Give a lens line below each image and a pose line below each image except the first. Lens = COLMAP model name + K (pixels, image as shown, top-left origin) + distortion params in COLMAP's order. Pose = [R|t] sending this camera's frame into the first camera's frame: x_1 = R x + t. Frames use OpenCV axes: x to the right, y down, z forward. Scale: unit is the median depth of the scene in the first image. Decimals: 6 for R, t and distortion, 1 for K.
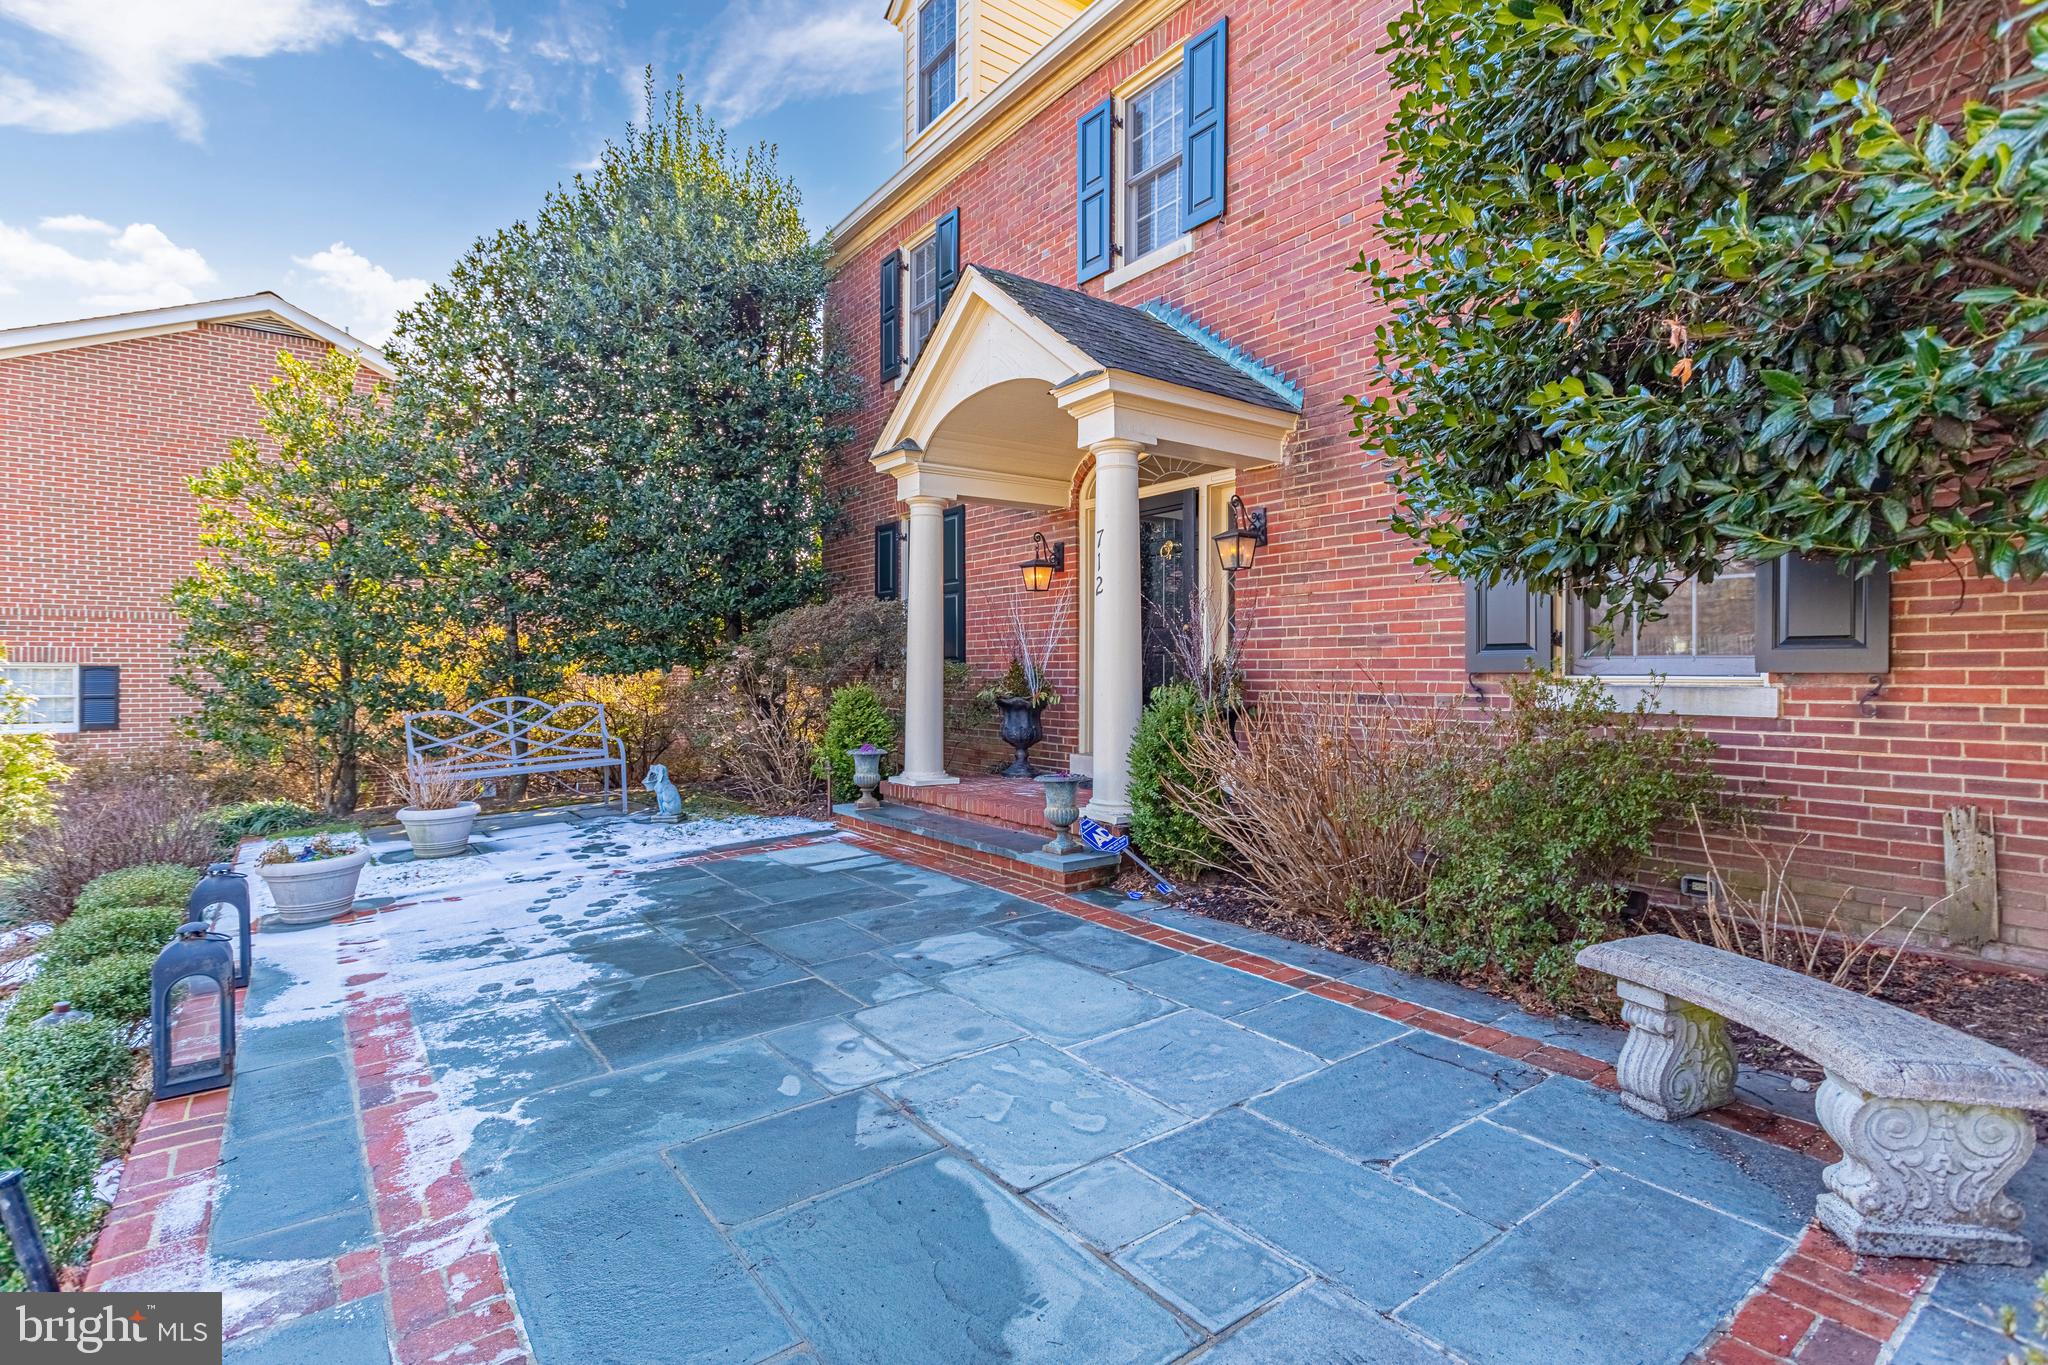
lens RADIAL K [[973.3, 0, 1006.1], [0, 973.3, 669.0], [0, 0, 1]] dist [0.010616, -0.001085]
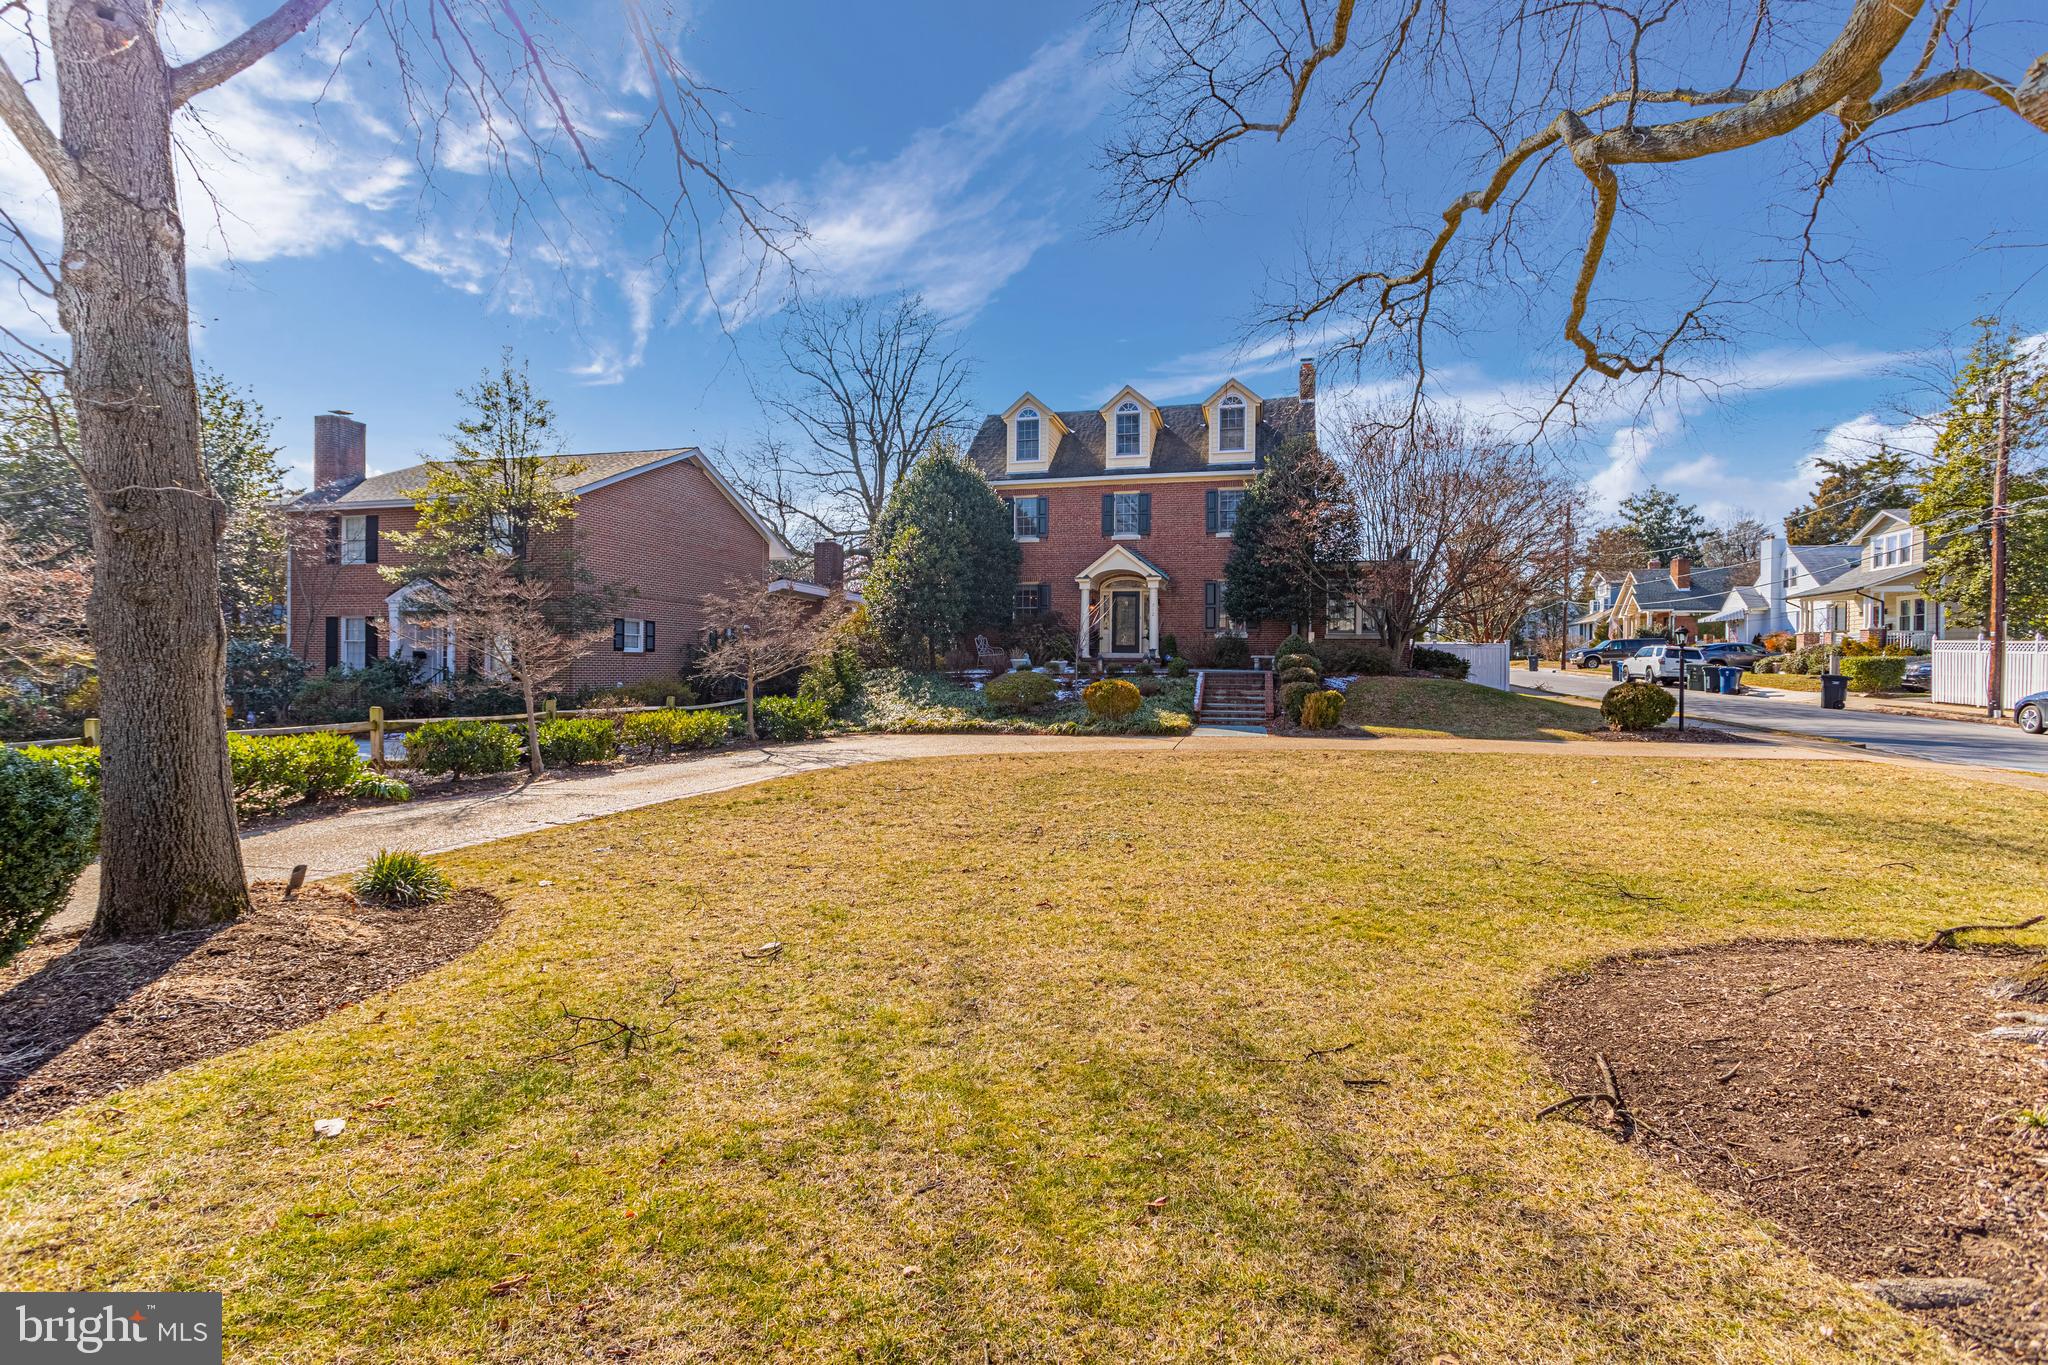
lens RADIAL K [[973.3, 0, 1029.7], [0, 973.3, 670.0], [0, 0, 1]] dist [0.010616, -0.001085]
pose [[0.769711, -0.002402, 0.638388, -3.091398], [-0.004951, 0.999940, 0.009732, 0.136987], [-0.638373, -0.010651, 0.769653, -2.155406]]
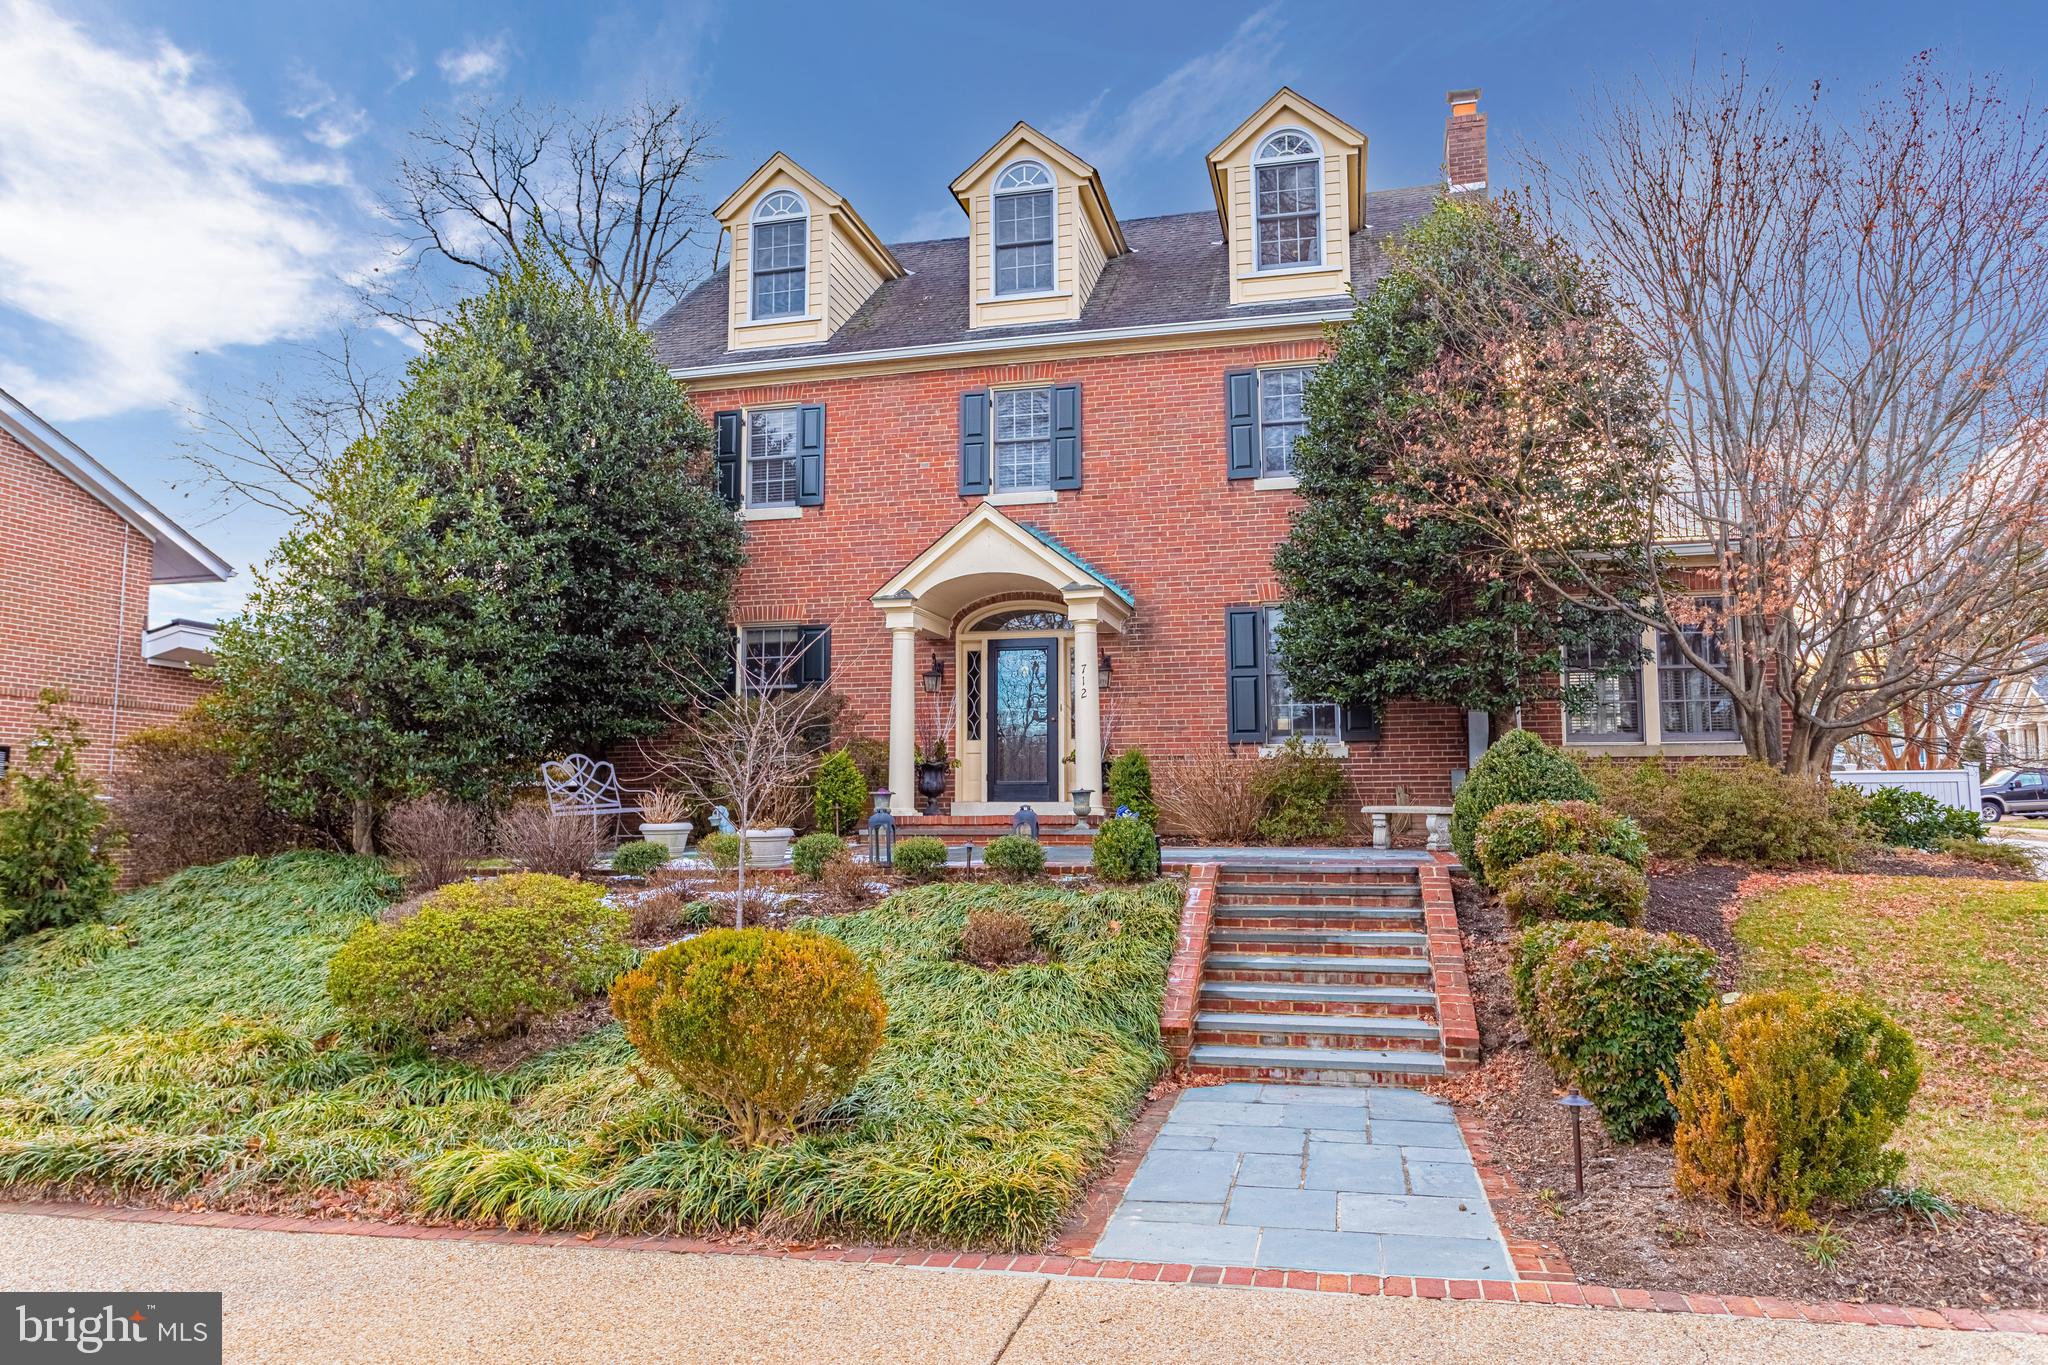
lens RADIAL K [[1431.5, 0, 1022.6], [0, 1431.5, 680.1], [0, 0, 1]] dist [-0.013336, -0.001545]
pose [[0.764780, 0.055735, 0.641877, -1.463805], [0.005469, 0.995654, -0.092970, 0.119278], [-0.644268, 0.074613, 0.761151, -0.862072]]
